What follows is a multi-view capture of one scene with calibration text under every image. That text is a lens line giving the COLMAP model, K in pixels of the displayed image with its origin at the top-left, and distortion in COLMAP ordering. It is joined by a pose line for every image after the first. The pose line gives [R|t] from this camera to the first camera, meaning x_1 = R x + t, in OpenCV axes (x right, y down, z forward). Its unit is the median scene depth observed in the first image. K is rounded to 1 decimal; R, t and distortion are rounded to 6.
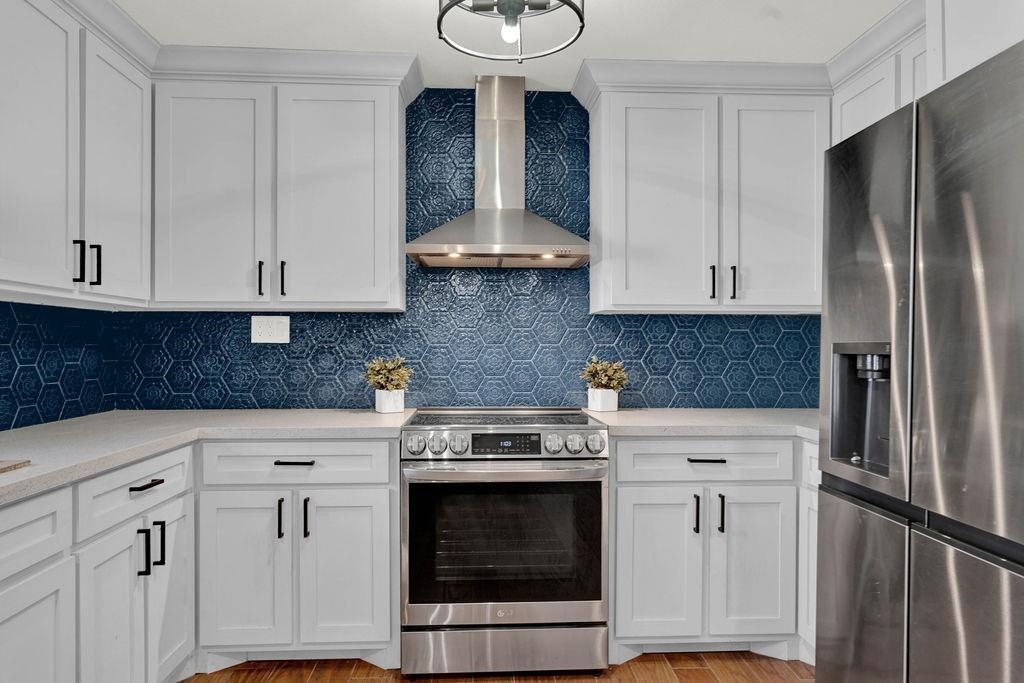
lens RADIAL K [[644.7, 0, 512.0], [0, 644.7, 341.5], [0, 0, 1]] dist [-0.004319, -0.000242]
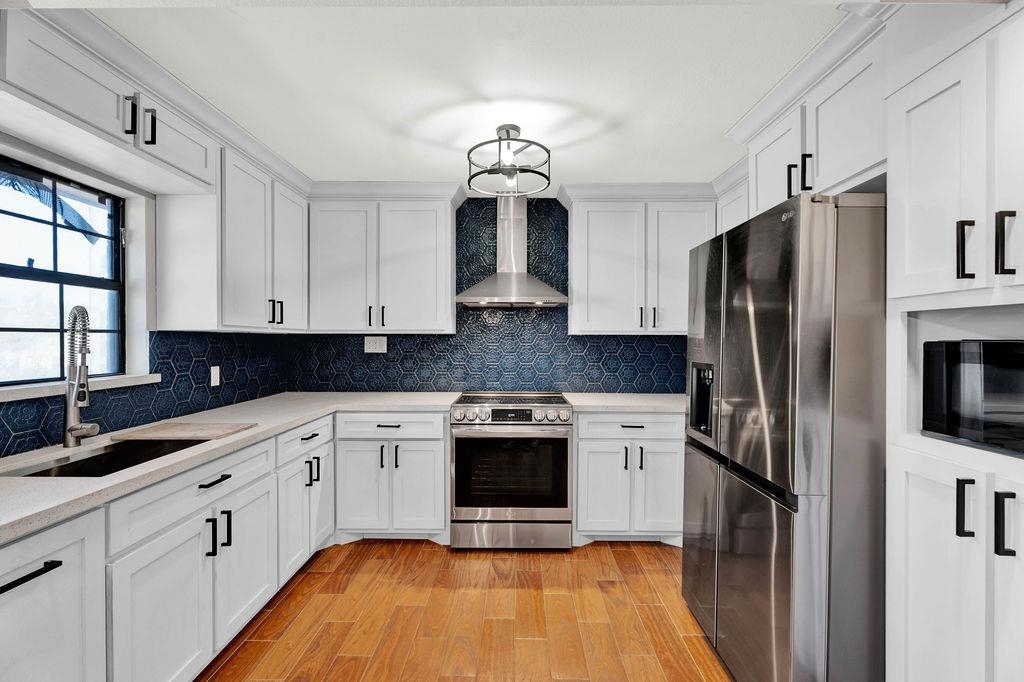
lens RADIAL K [[457.8, 0, 512.0], [0, 457.8, 341.0], [0, 0, 1]] dist [0.000755, 0.000091]
pose [[0.998050, 0.000946, -0.062412, 0.058948], [-0.000430, 0.999966, 0.008280, -0.042370], [0.062418, -0.008237, 0.998016, -0.184315]]
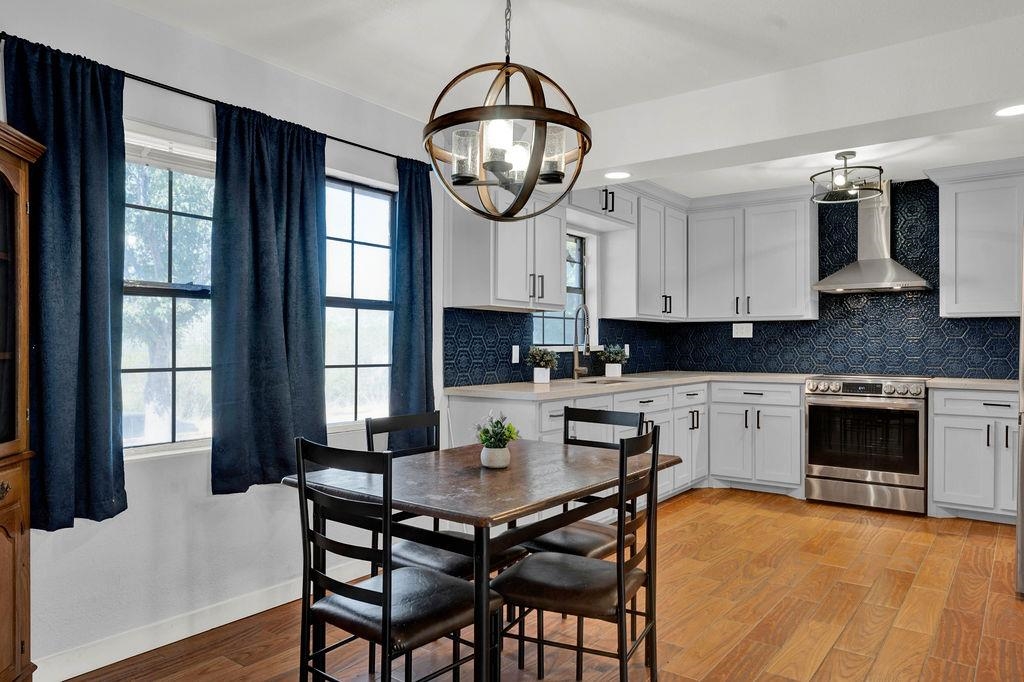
lens RADIAL K [[683.9, 0, 512.0], [0, 683.9, 341.0], [0, 0, 1]] dist [0.003366, 0.006993]
pose [[0.771034, -0.002706, -0.636789, 0.429595], [0.002200, 0.999996, -0.001585, 0.015520], [0.636791, -0.000179, 0.771037, -1.099888]]
